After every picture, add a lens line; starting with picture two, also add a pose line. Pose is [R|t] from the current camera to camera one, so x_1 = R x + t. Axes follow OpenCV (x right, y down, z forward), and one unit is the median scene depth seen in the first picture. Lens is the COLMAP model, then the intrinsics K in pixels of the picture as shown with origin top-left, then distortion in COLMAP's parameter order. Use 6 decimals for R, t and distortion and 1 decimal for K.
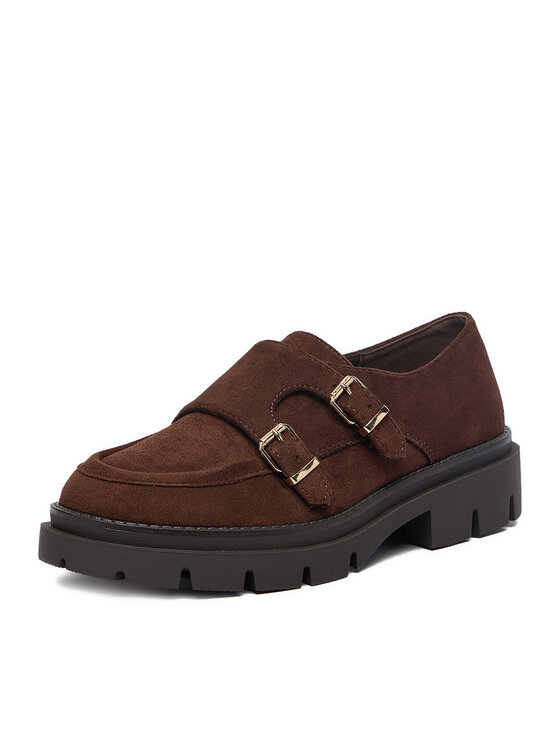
lens RADIAL K [[1985.3, 0, 280.0], [0, 1985.3, 373.0], [0, 0, 1]] dist [-0.010184, -0.029142]
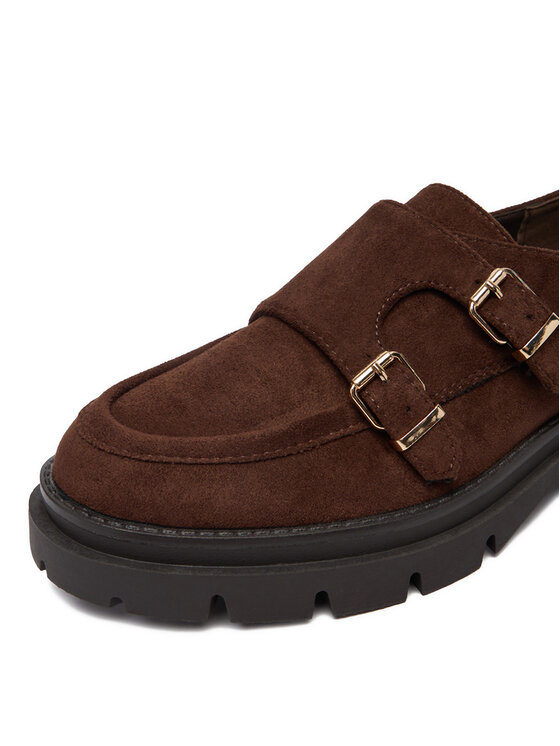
lens RADIAL K [[1010.8, 0, 280.0], [0, 1010.8, 373.0], [0, 0, 1]] dist [-0.094576, 0.000704]
pose [[0.977669, 0.049458, -0.204248, 0.033882], [0.006241, 0.964650, 0.263460, -0.054608], [0.210058, -0.258851, 0.942800, 0.679656]]
